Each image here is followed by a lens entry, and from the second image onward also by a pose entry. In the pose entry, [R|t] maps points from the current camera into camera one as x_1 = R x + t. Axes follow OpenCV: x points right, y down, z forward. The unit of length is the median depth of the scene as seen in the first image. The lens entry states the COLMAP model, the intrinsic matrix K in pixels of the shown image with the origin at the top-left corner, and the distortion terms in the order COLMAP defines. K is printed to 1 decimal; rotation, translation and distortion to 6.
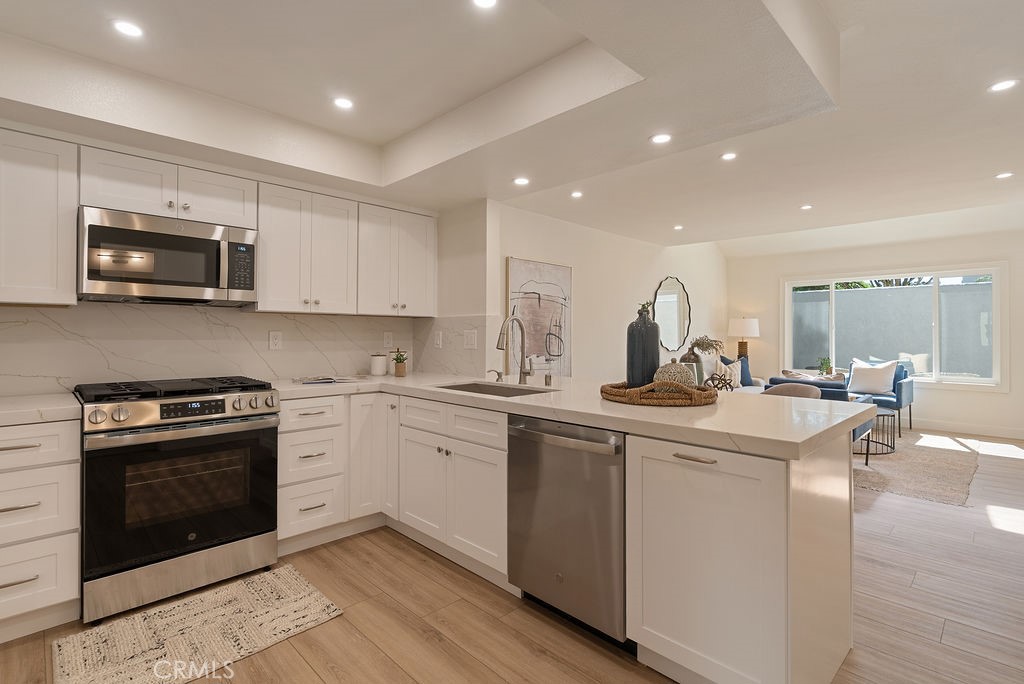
lens RADIAL K [[487.9, 0, 515.1], [0, 487.9, 333.1], [0, 0, 1]] dist [0.000720, 0.000030]
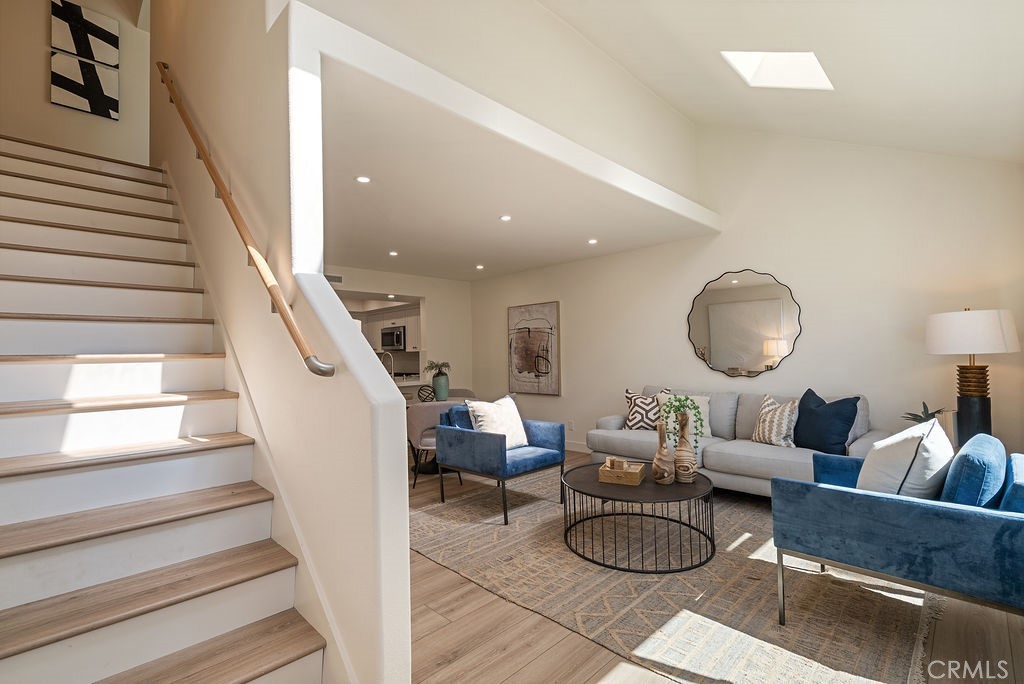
lens RADIAL K [[467.2, 0, 514.3], [0, 467.2, 351.1], [0, 0, 1]] dist [-0.000949, 0.000224]
pose [[0.001609, -0.012329, -0.999923, 2.290510], [0.023740, 0.999643, -0.012288, 0.001950], [0.999717, -0.023718, 0.001901, 1.579416]]
